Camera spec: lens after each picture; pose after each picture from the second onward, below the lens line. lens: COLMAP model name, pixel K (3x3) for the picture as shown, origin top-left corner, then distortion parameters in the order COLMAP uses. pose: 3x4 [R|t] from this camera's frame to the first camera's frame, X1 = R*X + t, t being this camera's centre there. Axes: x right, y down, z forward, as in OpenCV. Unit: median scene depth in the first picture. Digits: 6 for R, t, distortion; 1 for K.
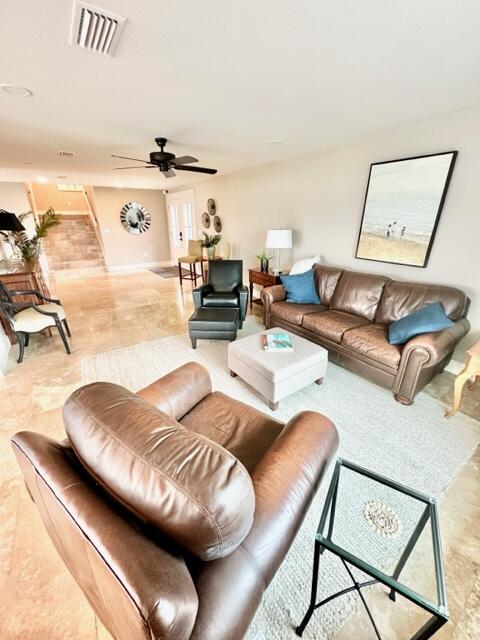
lens RADIAL K [[253.9, 0, 236.6], [0, 253.9, 318.9], [0, 0, 1]] dist [-0.005891, 0.000717]
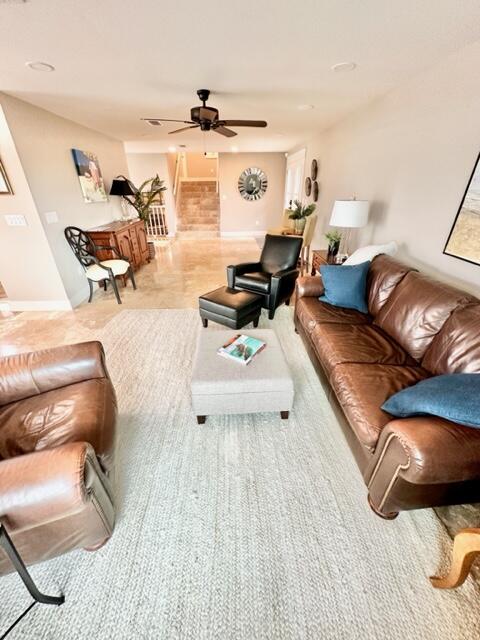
lens RADIAL K [[253.9, 0, 241.4], [0, 253.9, 318.4], [0, 0, 1]] dist [-0.005891, 0.000717]
pose [[0.840978, 0.248203, -0.480783, 0.354924], [-0.193631, 0.967787, 0.160921, -0.085539], [0.505236, -0.042237, 0.861947, 0.214803]]
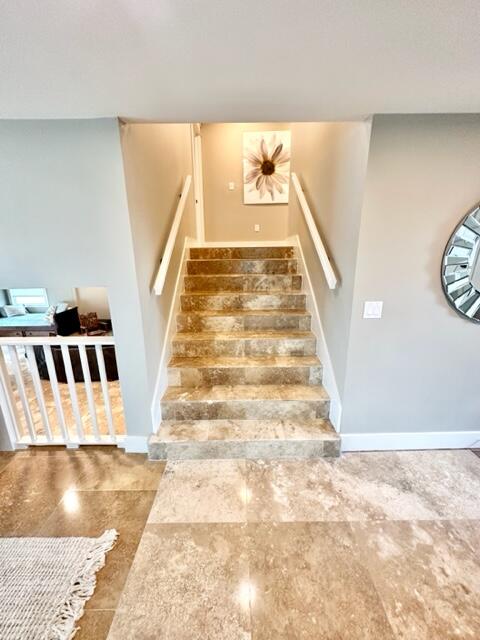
lens RADIAL K [[253.9, 0, 240.6], [0, 253.9, 318.6], [0, 0, 1]] dist [-0.005891, 0.000717]
pose [[0.829604, 0.139659, -0.540603, -0.973221], [-0.203477, 0.977252, -0.059791, -0.598468], [0.519955, 0.159603, 0.839150, 1.468516]]
